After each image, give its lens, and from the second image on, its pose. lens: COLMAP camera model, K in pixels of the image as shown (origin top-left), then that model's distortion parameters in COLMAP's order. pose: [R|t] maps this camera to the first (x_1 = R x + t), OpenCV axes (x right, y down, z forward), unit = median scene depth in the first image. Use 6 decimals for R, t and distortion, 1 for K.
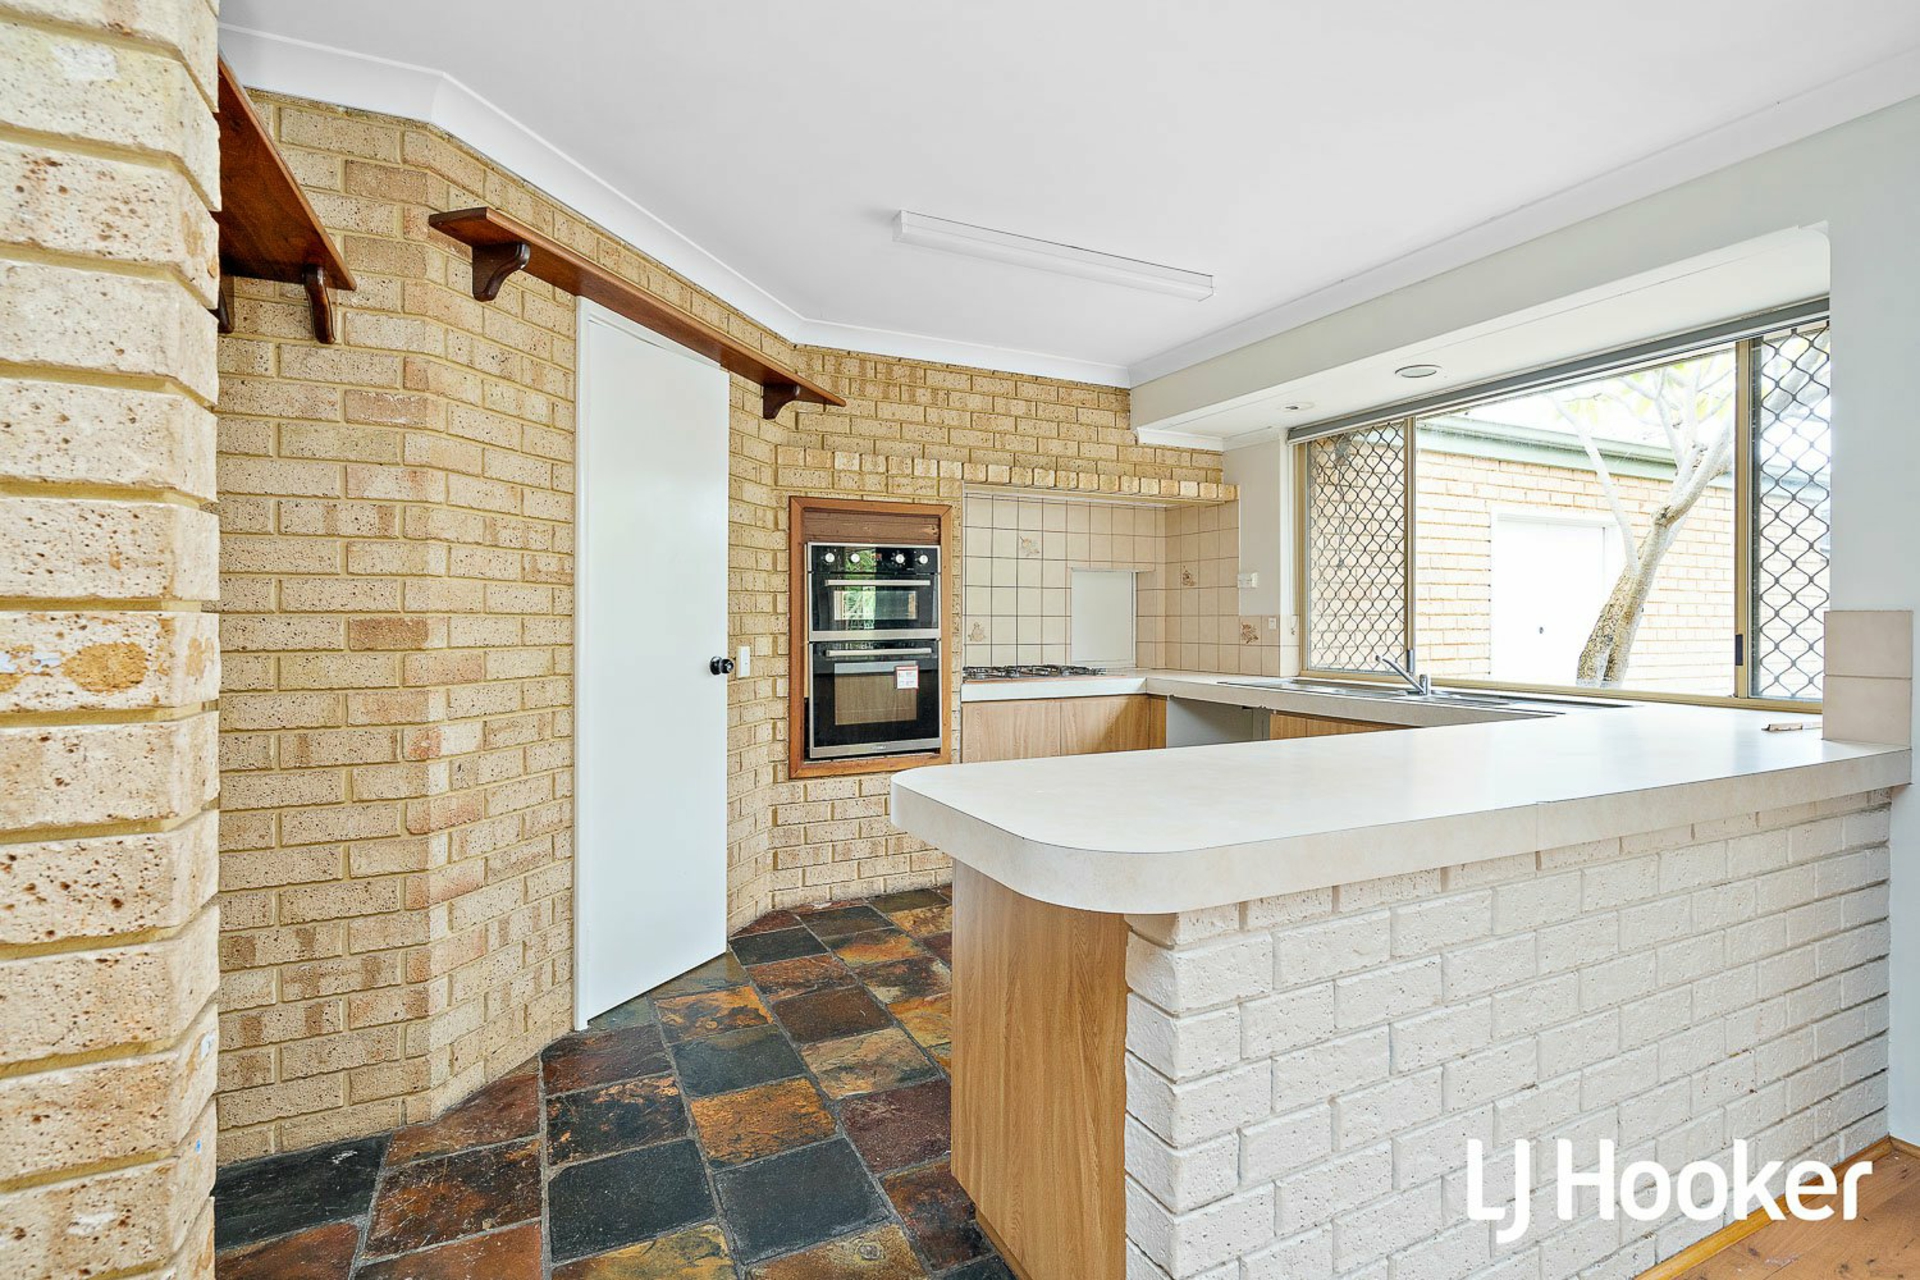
lens RADIAL K [[876.0, 0, 941.1], [0, 876.0, 625.0], [0, 0, 1]] dist [-0.007232, 0.003849]
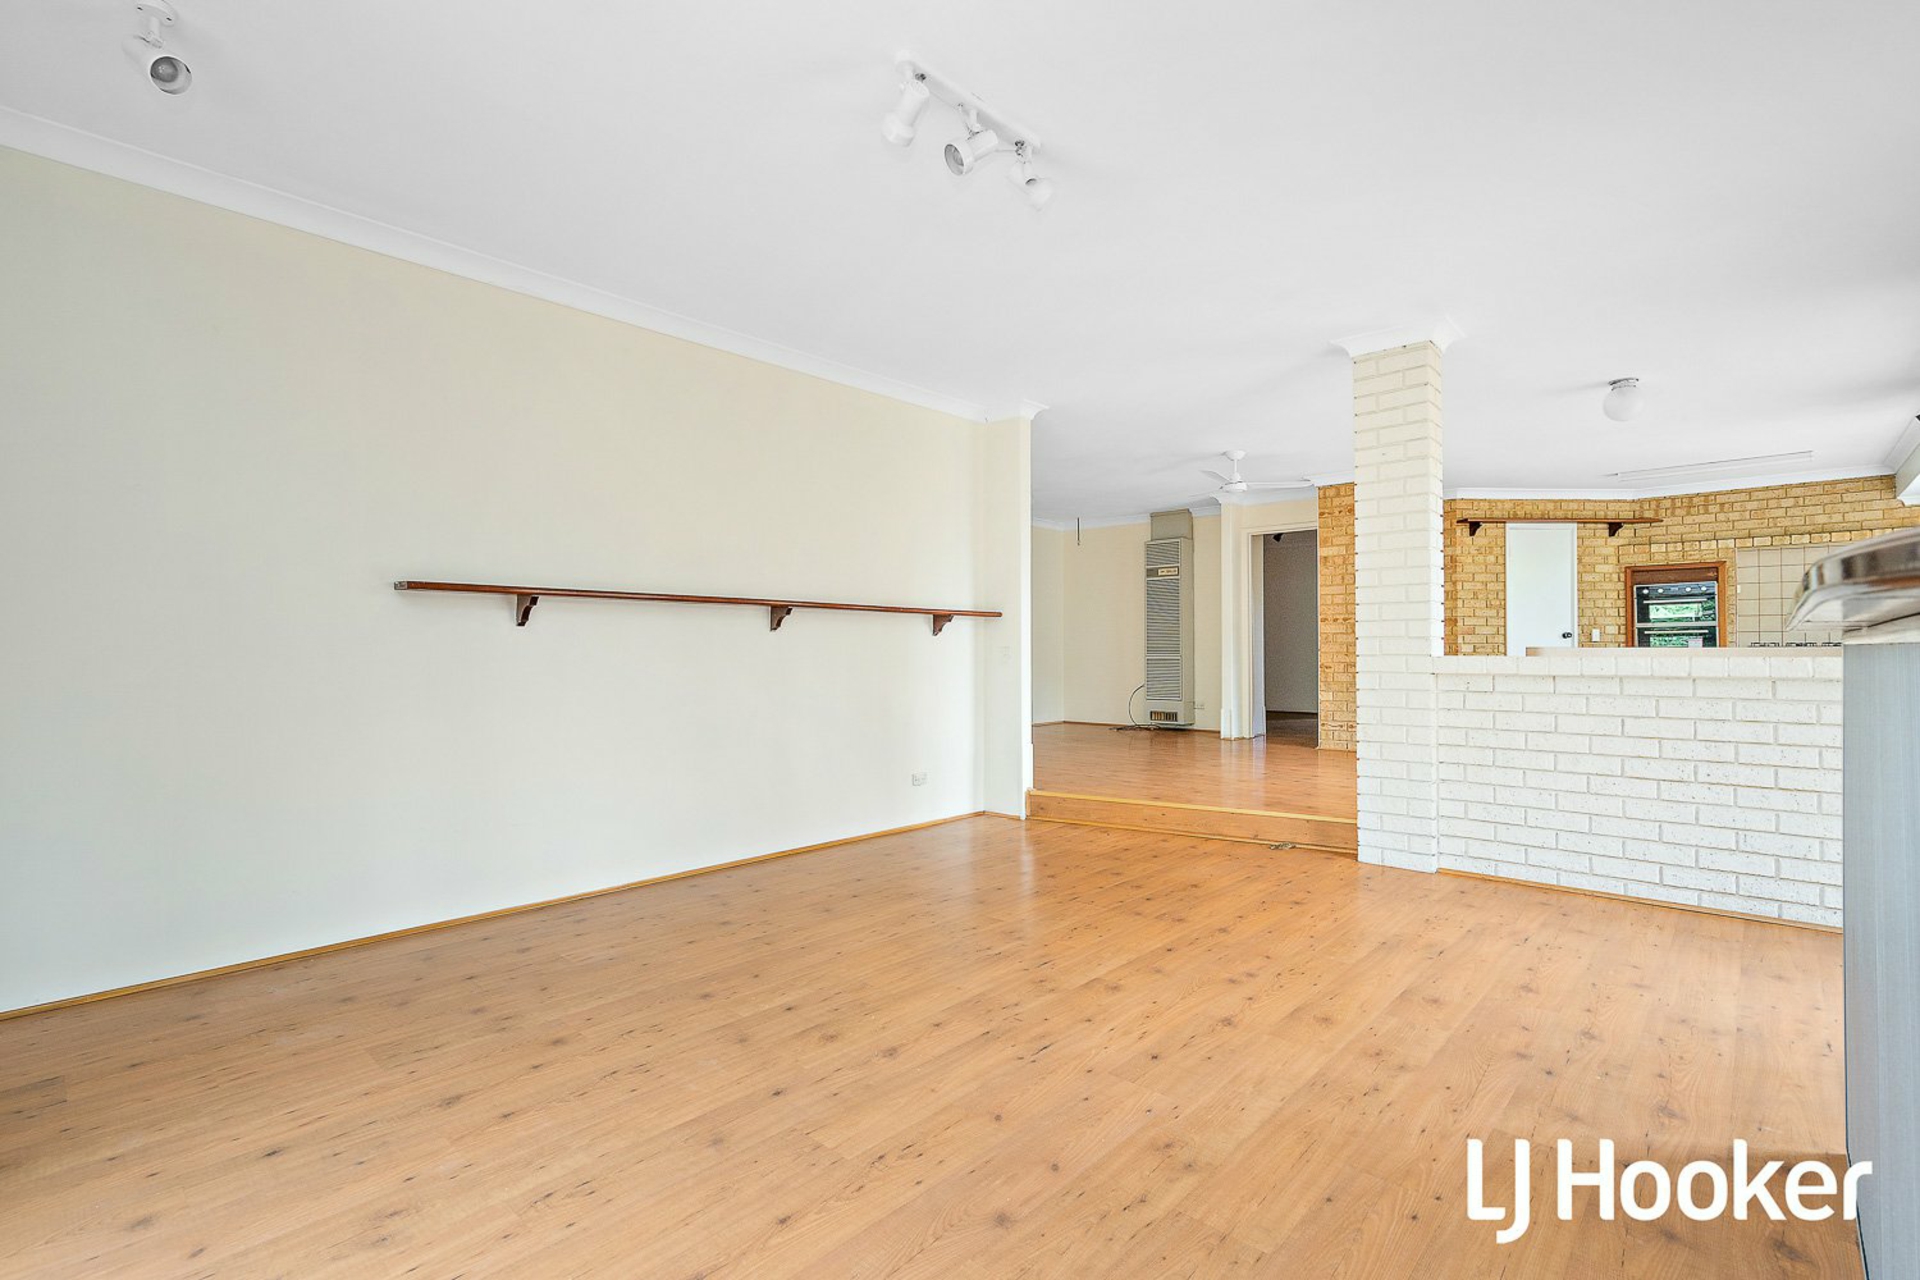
lens RADIAL K [[876.0, 0, 946.8], [0, 876.0, 637.5], [0, 0, 1]] dist [-0.007232, 0.003849]
pose [[0.367508, -0.017176, -0.929862, 1.308114], [-0.007790, 0.999737, -0.021546, 0.106420], [0.929988, 0.015162, 0.367277, -1.527799]]
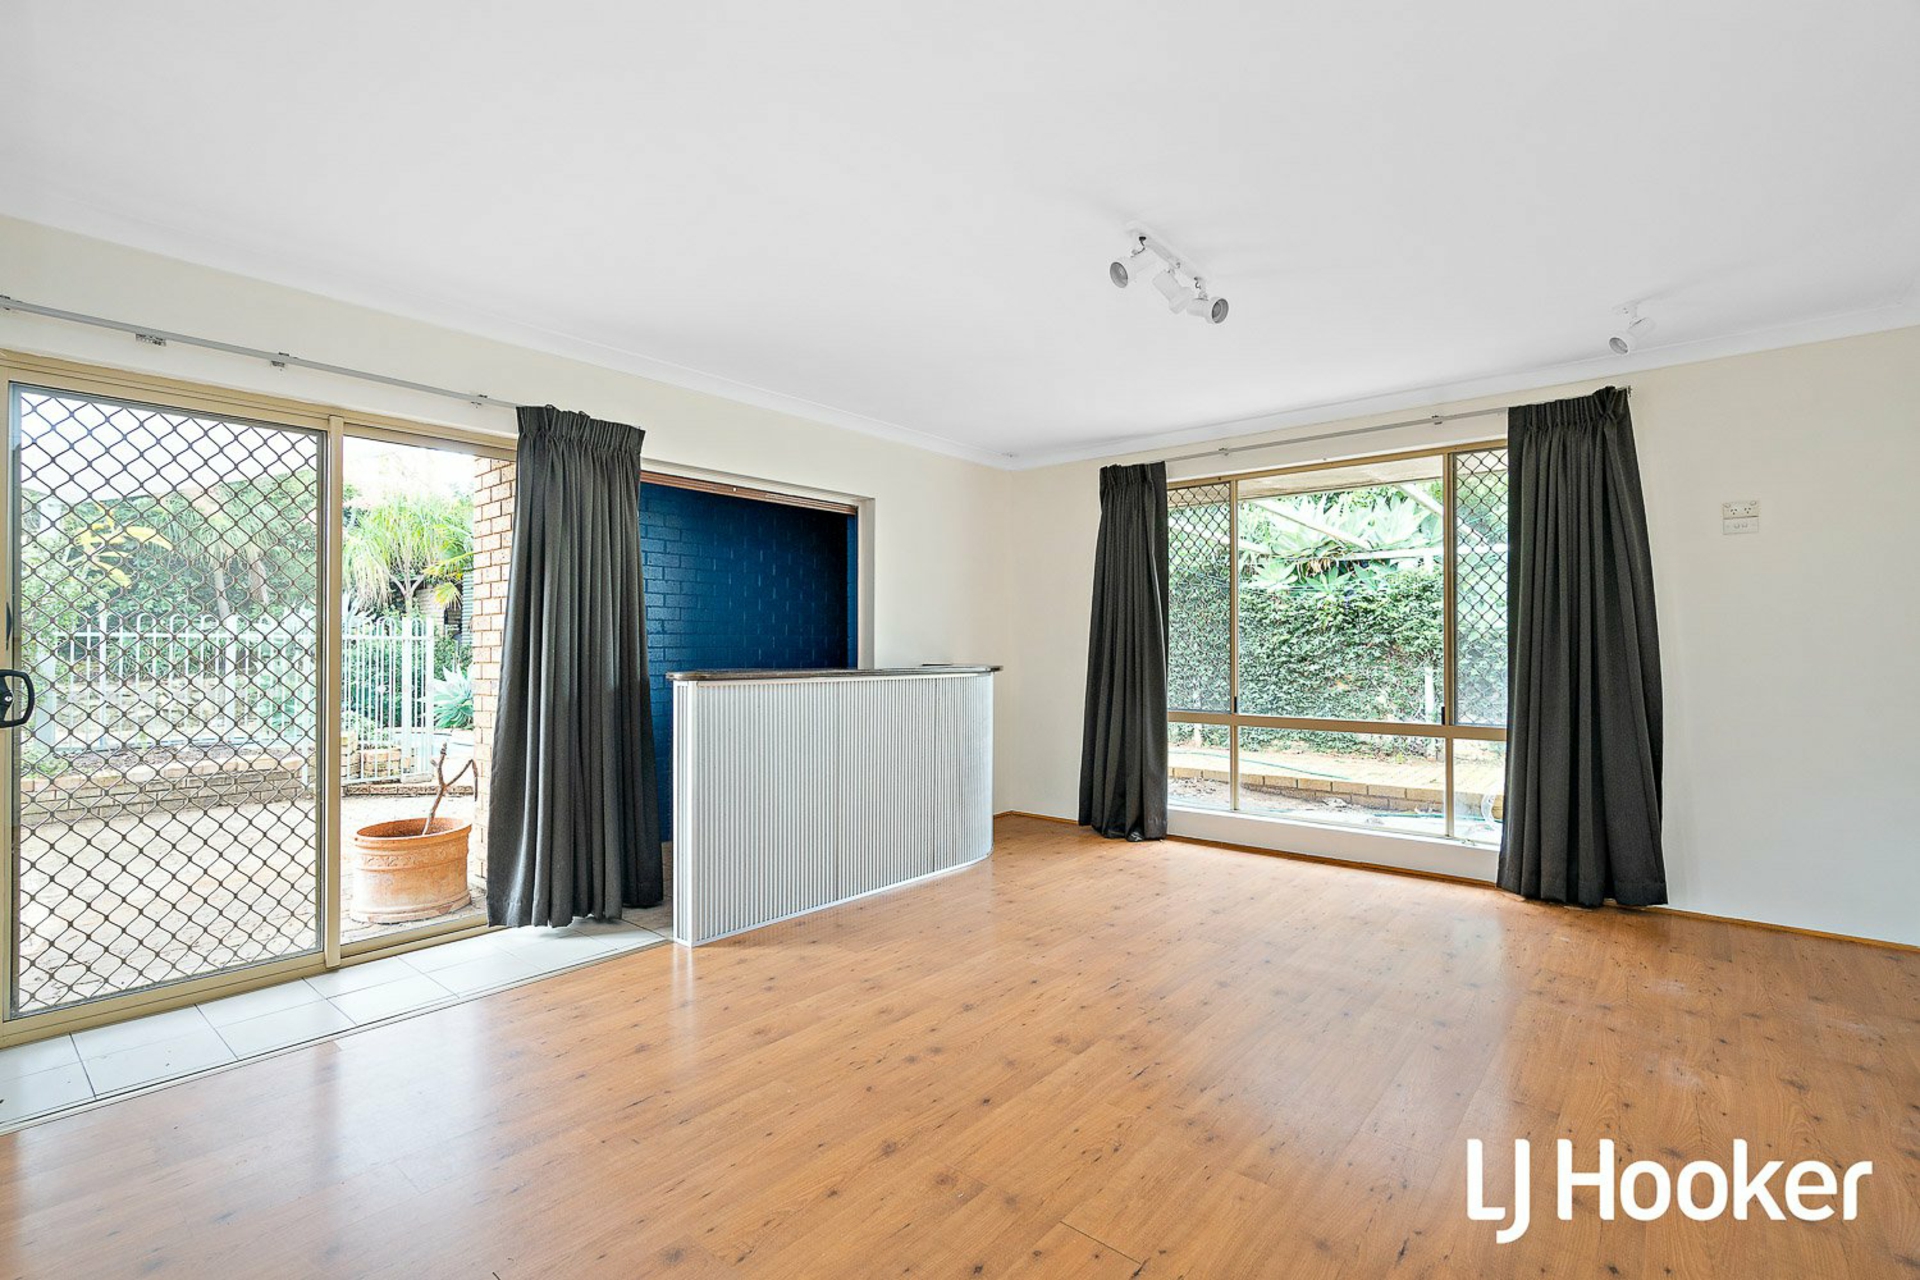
lens RADIAL K [[876.0, 0, 950.5], [0, 876.0, 636.9], [0, 0, 1]] dist [-0.007232, 0.003849]
pose [[-0.411040, 0.010098, 0.911562, 0.032040], [0.009685, 0.999931, -0.006710, 0.049678], [-0.911566, 0.006070, -0.411109, -0.736153]]
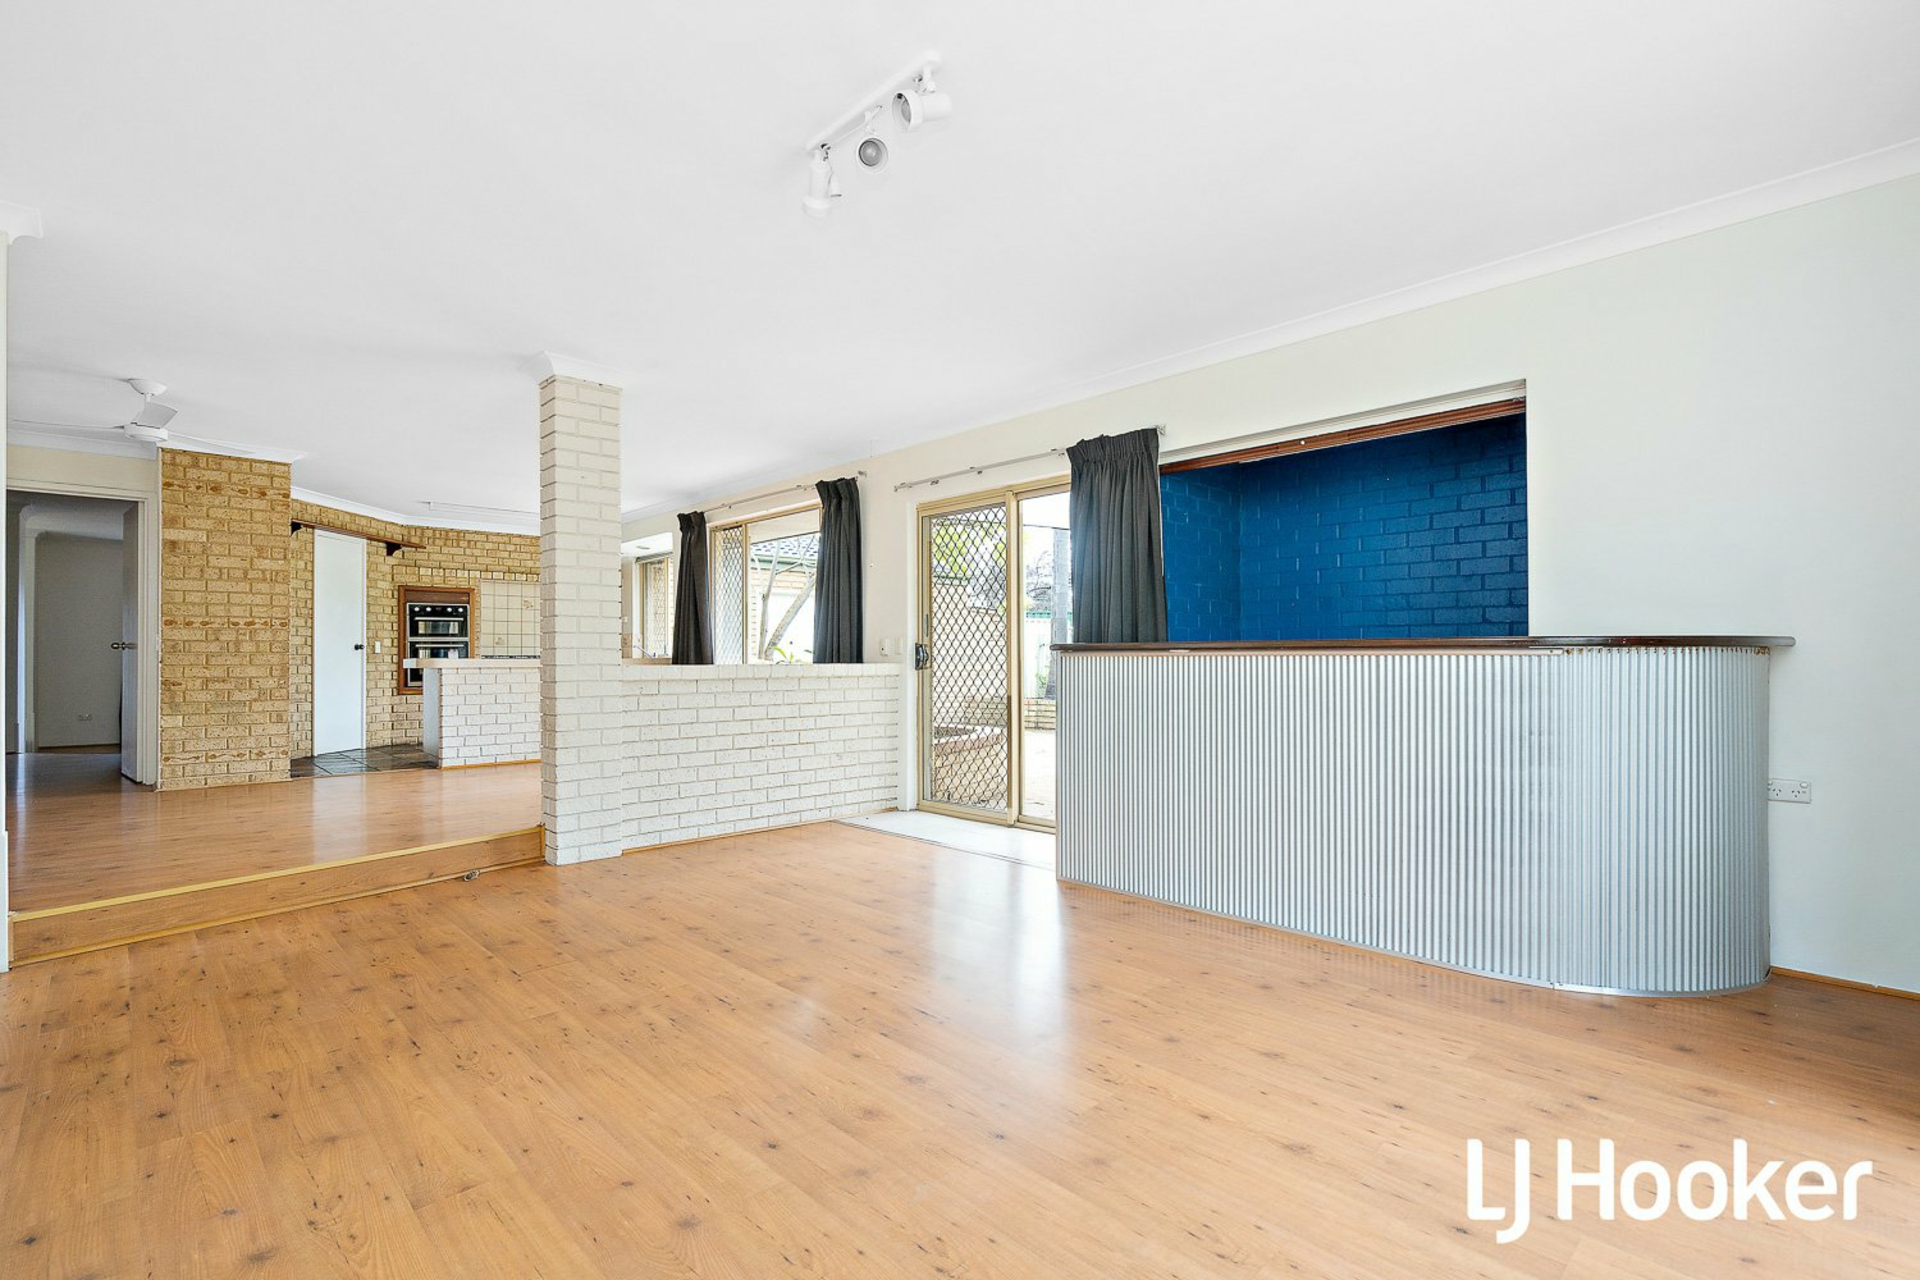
lens RADIAL K [[876.0, 0, 953.4], [0, 876.0, 657.8], [0, 0, 1]] dist [-0.007232, 0.003849]
pose [[0.948692, -0.005350, 0.316157, 0.547790], [0.009255, 0.999898, -0.010850, 0.107724], [-0.316067, 0.013219, 0.948645, -1.909374]]
